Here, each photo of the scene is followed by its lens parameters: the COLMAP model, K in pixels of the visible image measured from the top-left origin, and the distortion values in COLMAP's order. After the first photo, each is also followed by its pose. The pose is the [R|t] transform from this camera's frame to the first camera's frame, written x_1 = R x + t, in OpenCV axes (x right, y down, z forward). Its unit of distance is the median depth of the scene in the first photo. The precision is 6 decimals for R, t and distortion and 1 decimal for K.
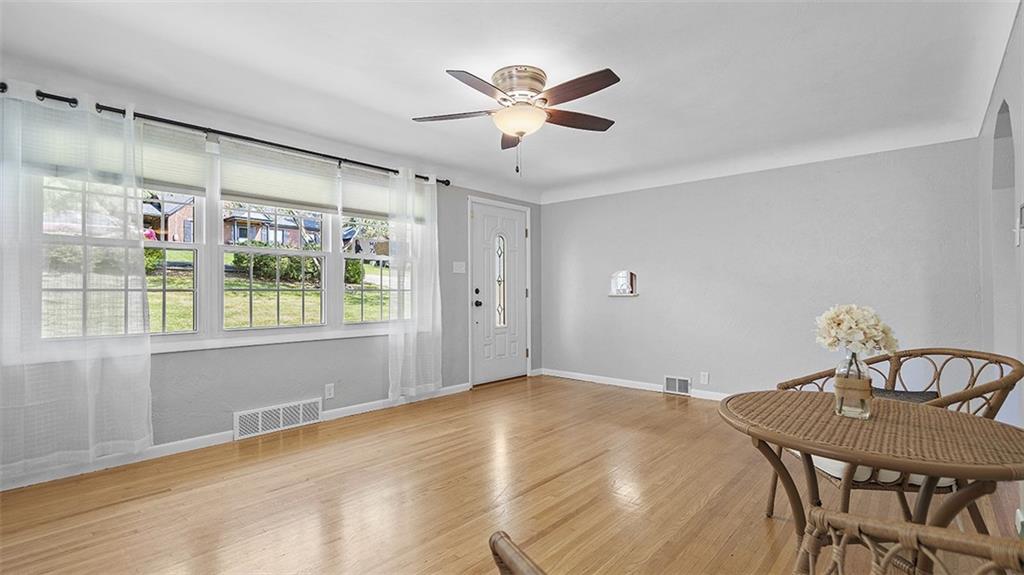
lens RADIAL K [[473.4, 0, 512.0], [0, 473.4, 287.5], [0, 0, 1]] dist [0.000494, 0.000439]
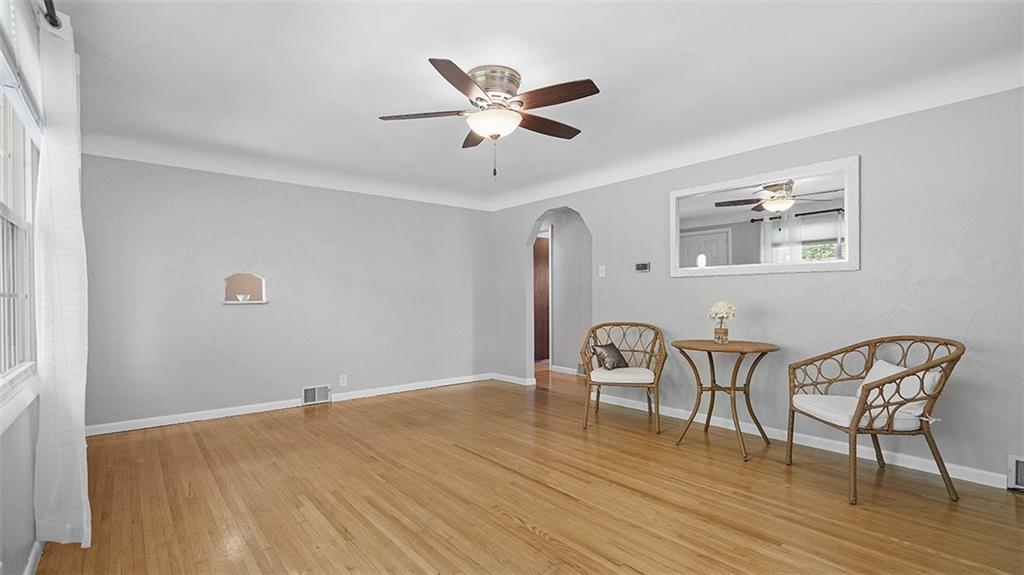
lens RADIAL K [[463.0, 0, 505.5], [0, 463.0, 289.2], [0, 0, 1]] dist [-0.000334, 0.000300]
pose [[0.162239, 0.016906, 0.986607, -0.700373], [-0.001624, 0.999856, -0.016866, 0.007848], [-0.986750, 0.001134, 0.162244, 0.613452]]
